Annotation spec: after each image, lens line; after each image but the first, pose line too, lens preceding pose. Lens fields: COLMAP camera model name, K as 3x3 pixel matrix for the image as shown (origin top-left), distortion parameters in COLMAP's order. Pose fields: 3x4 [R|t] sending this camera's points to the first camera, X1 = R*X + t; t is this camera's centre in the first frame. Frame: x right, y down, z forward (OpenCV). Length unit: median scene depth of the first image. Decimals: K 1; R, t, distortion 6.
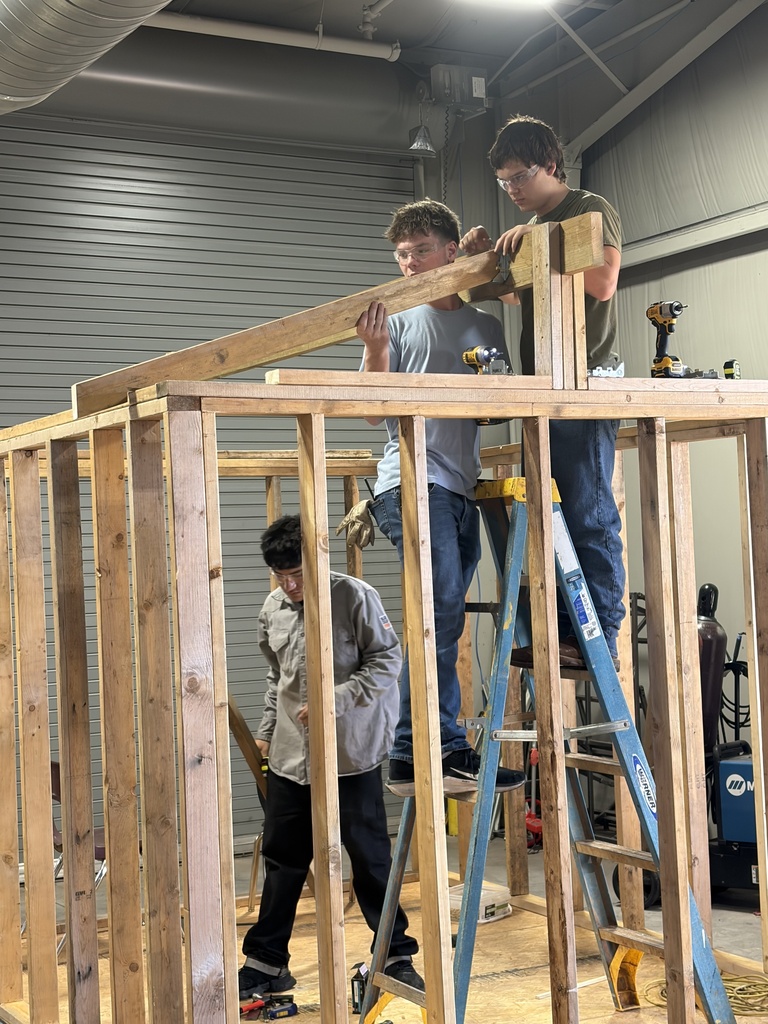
lens RADIAL K [[1693.7, 0, 384.0], [0, 1693.7, 512.0], [0, 0, 1]] dist [0.126266, 0.037630]
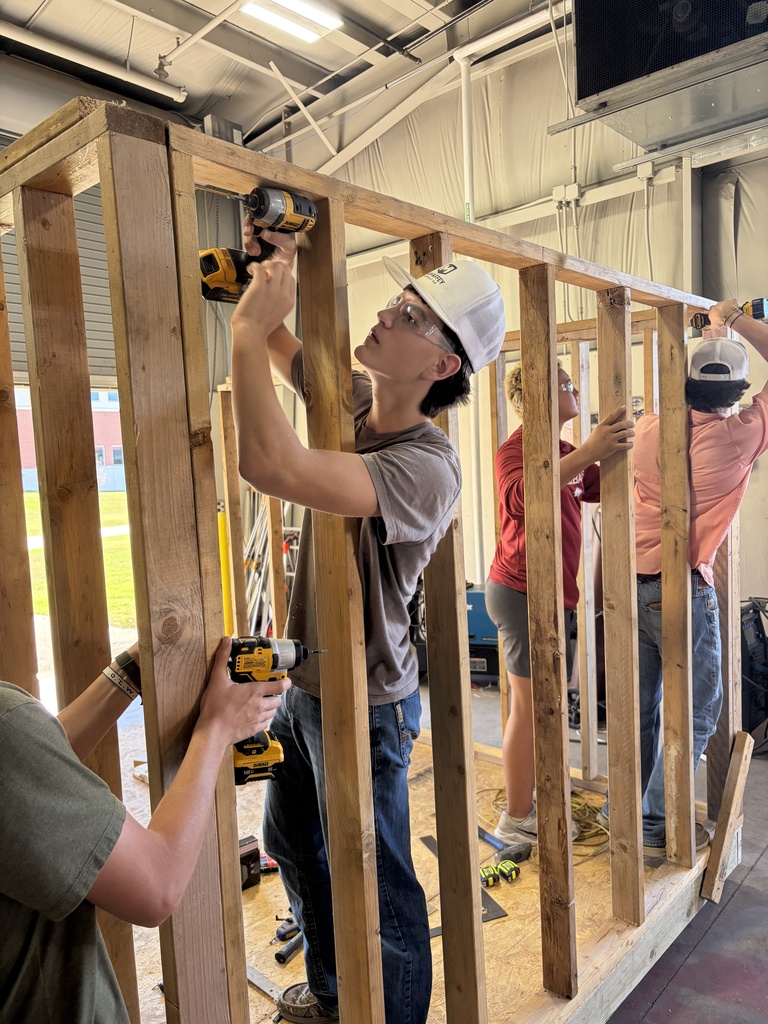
lens RADIAL K [[760.8, 0, 384.0], [0, 760.8, 517.5], [0, 0, 1]] dist [0.027424, -0.006267]
pose [[0.941958, -0.027634, 0.334593, -0.121651], [-0.002720, 0.995946, 0.089912, 0.037610], [-0.335721, -0.085603, 0.938064, 0.689507]]
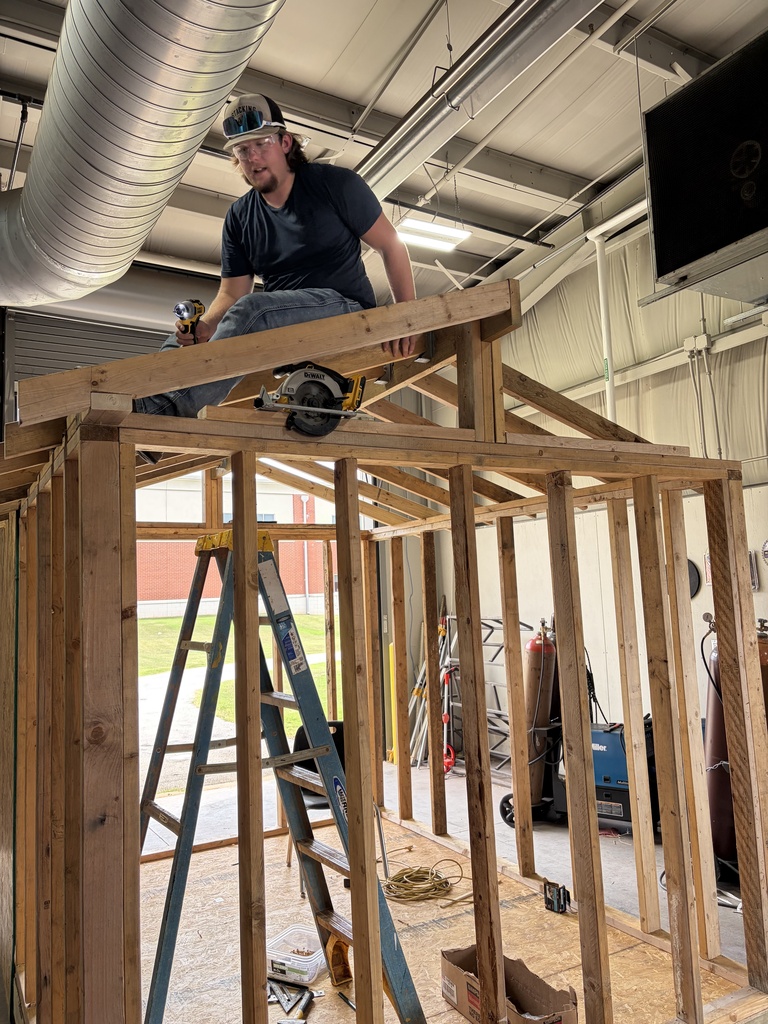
lens RADIAL K [[760.8, 0, 384.0], [0, 760.8, 517.5], [0, 0, 1]] dist [0.027424, -0.006267]
pose [[0.999836, -0.000021, 0.018118, 0.032434], [0.001365, 0.997245, -0.074164, 0.014340], [-0.018066, 0.074176, 0.997081, 0.540222]]
